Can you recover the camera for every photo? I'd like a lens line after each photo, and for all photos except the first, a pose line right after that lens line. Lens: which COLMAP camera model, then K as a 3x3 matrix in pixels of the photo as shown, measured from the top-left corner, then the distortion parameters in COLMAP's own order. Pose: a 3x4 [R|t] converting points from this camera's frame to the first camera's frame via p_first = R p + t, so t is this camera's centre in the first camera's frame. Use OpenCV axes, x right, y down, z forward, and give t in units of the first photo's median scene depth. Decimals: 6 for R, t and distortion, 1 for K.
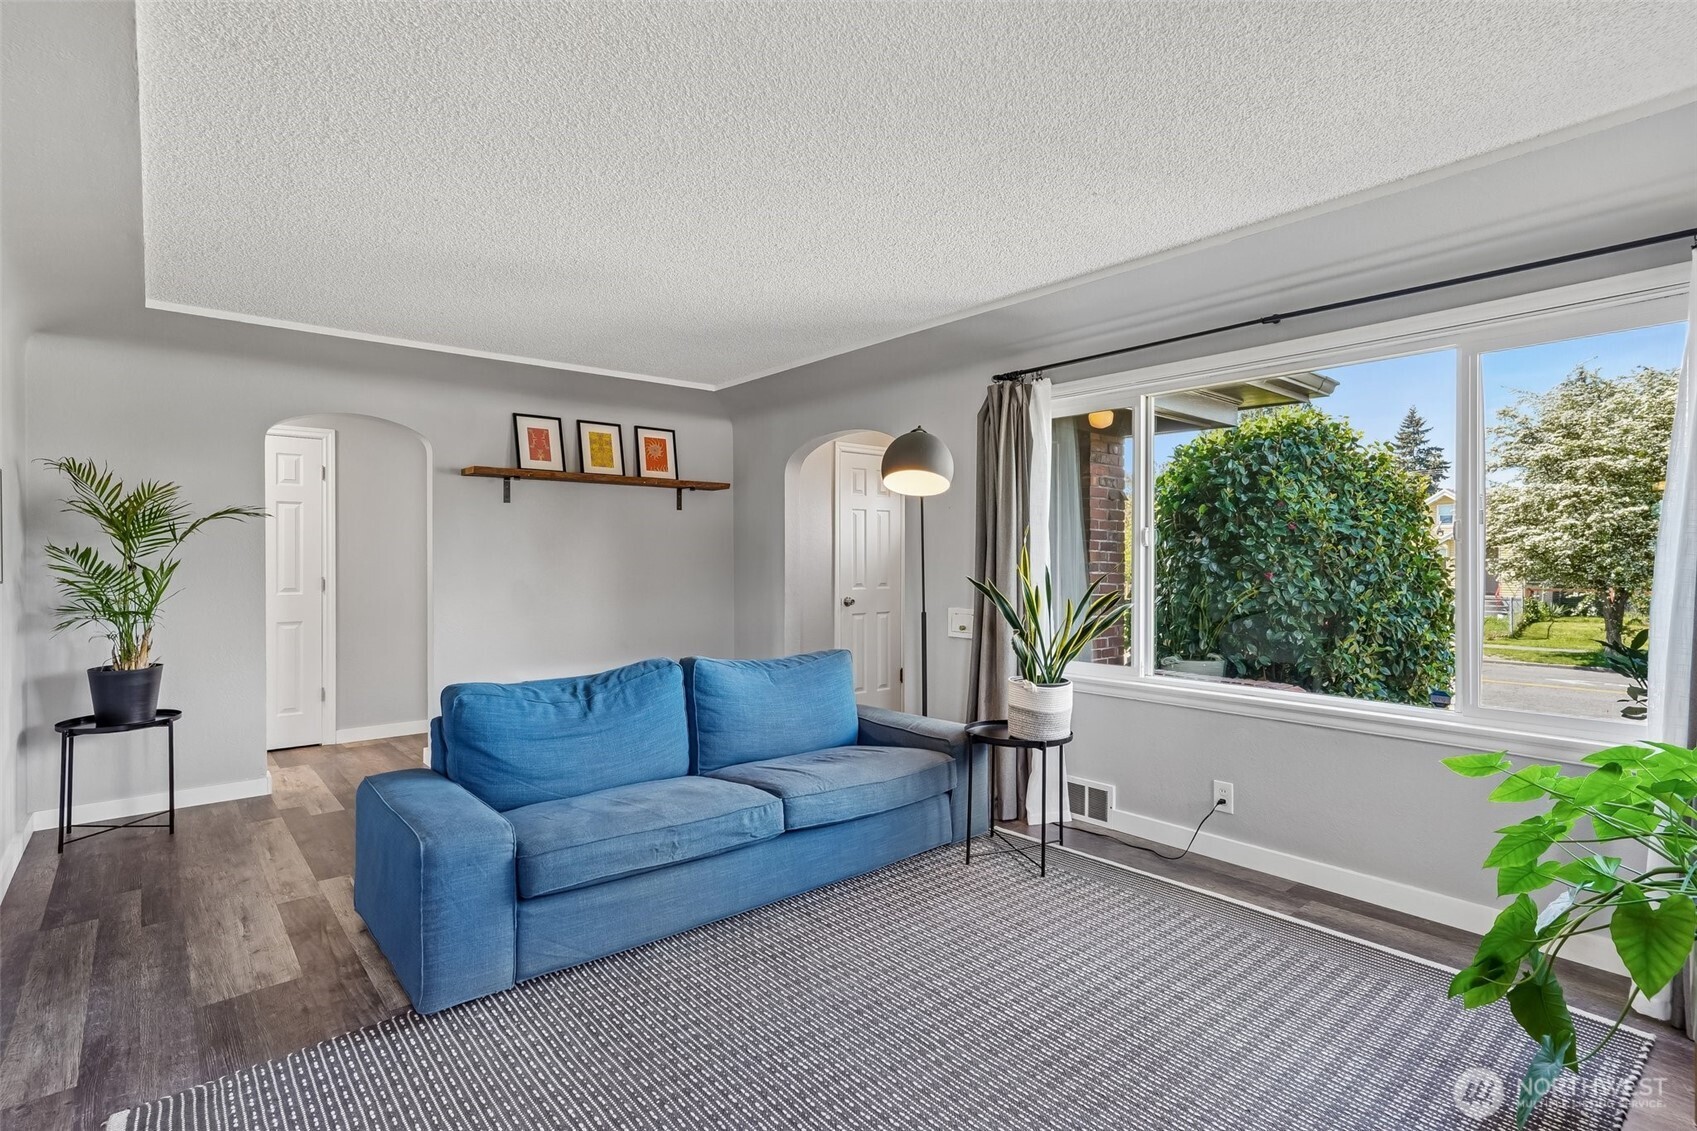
lens RADIAL K [[836.2, 0, 848.5], [0, 836.2, 565.5], [0, 0, 1]] dist [-0.002354, -0.000352]
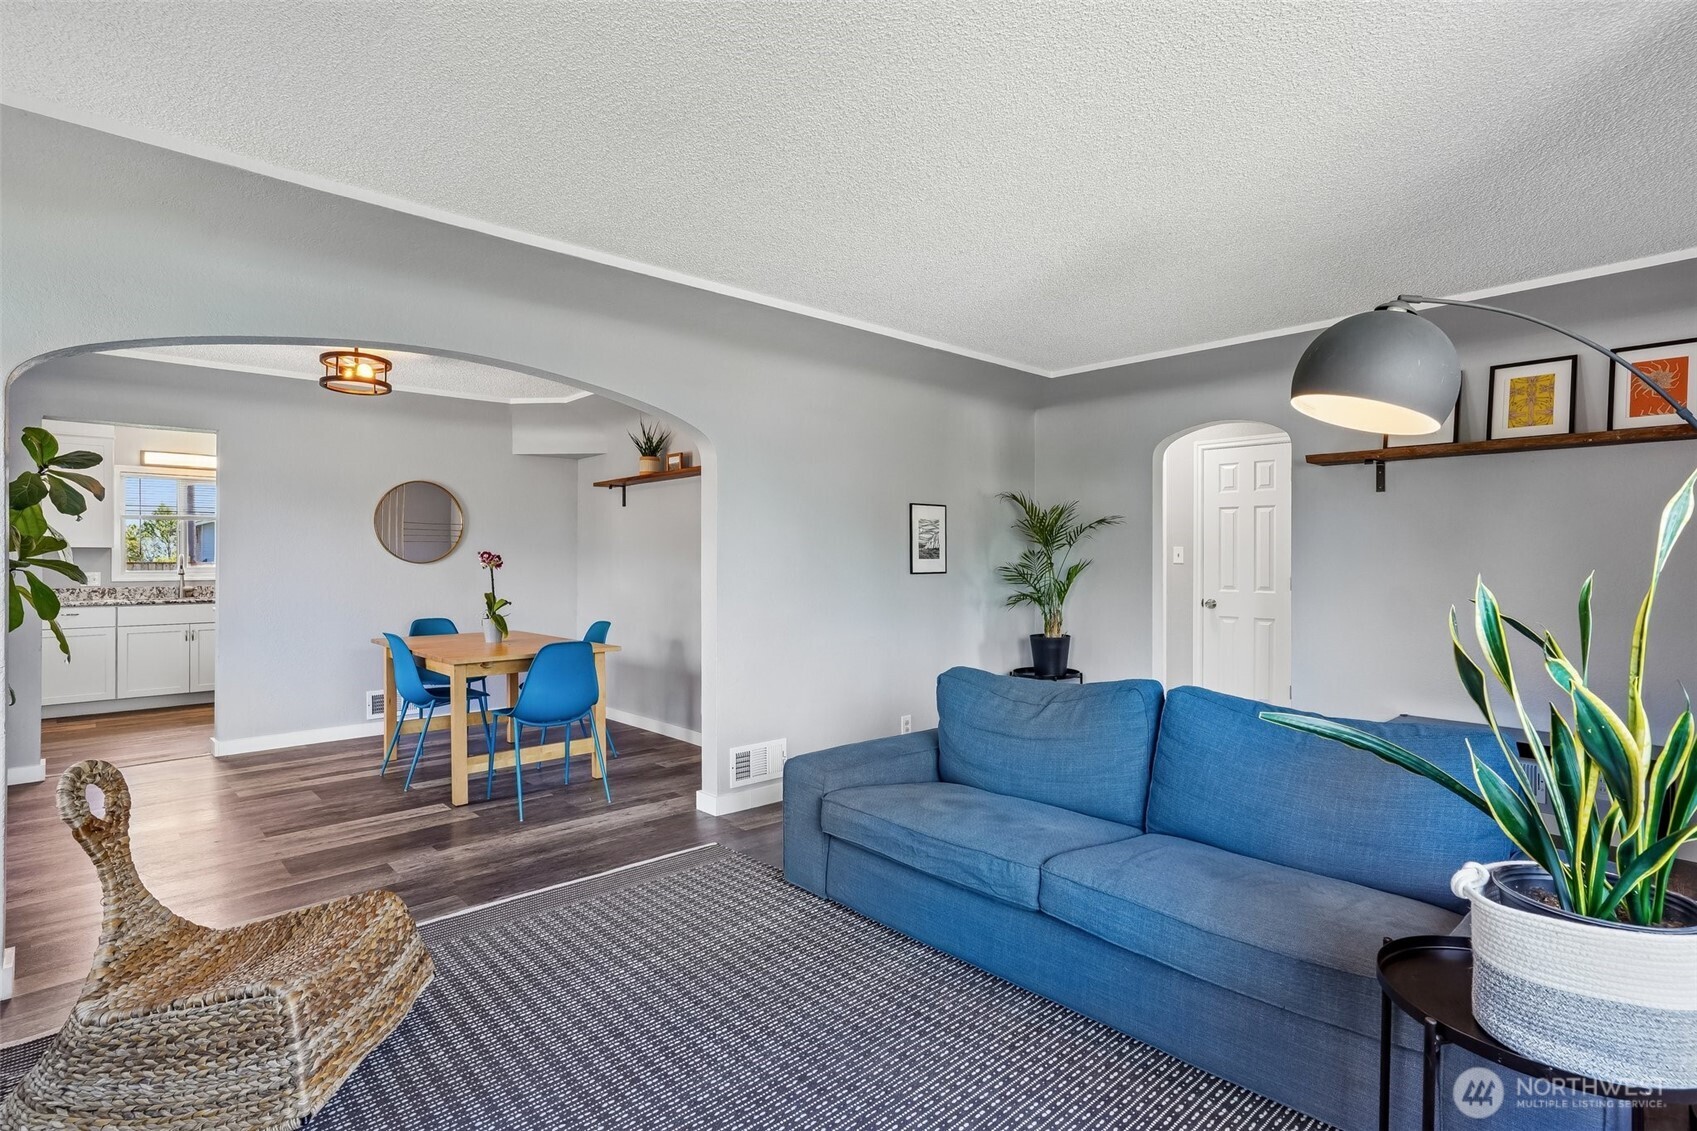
lens RADIAL K [[836.2, 0, 848.5], [0, 836.2, 565.5], [0, 0, 1]] dist [-0.002354, -0.000352]
pose [[0.055653, 0.012976, -0.998366, 0.508312], [-0.007115, 0.999895, 0.012599, -0.010826], [0.998425, 0.006402, 0.055739, 0.567174]]
